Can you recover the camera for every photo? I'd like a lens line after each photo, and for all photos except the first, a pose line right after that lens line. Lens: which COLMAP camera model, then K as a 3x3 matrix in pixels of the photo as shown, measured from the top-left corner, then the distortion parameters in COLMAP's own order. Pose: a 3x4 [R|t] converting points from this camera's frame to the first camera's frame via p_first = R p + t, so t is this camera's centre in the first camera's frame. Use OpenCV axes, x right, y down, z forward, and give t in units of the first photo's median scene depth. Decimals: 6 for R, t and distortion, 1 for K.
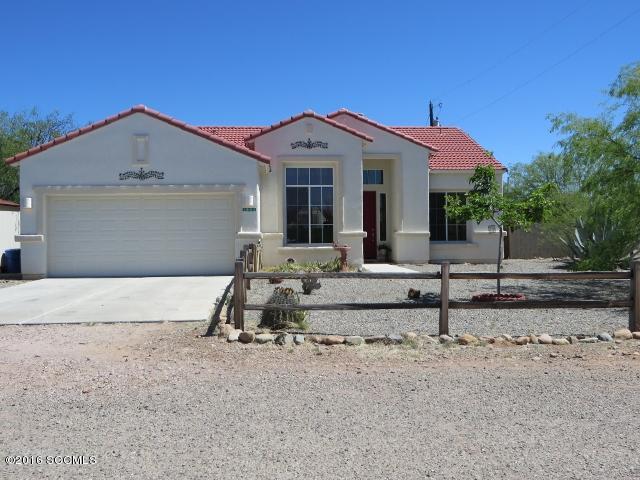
lens RADIAL K [[671.0, 0, 323.6], [0, 671.0, 242.3], [0, 0, 1]] dist [-0.018780, 0.000000]
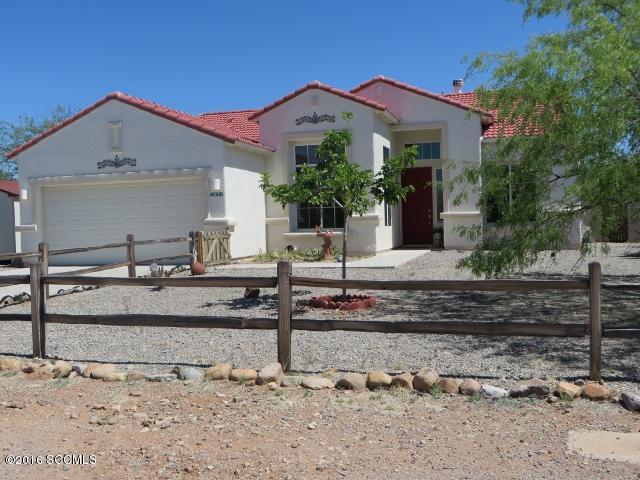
lens RADIAL K [[671.0, 0, 319.0], [0, 671.0, 236.9], [0, 0, 1]] dist [-0.018780, 0.000000]
pose [[0.933846, -0.007874, -0.357589, 0.355291], [0.016088, 0.999671, 0.020001, -0.005804], [0.357314, -0.024431, 0.933665, 0.178925]]
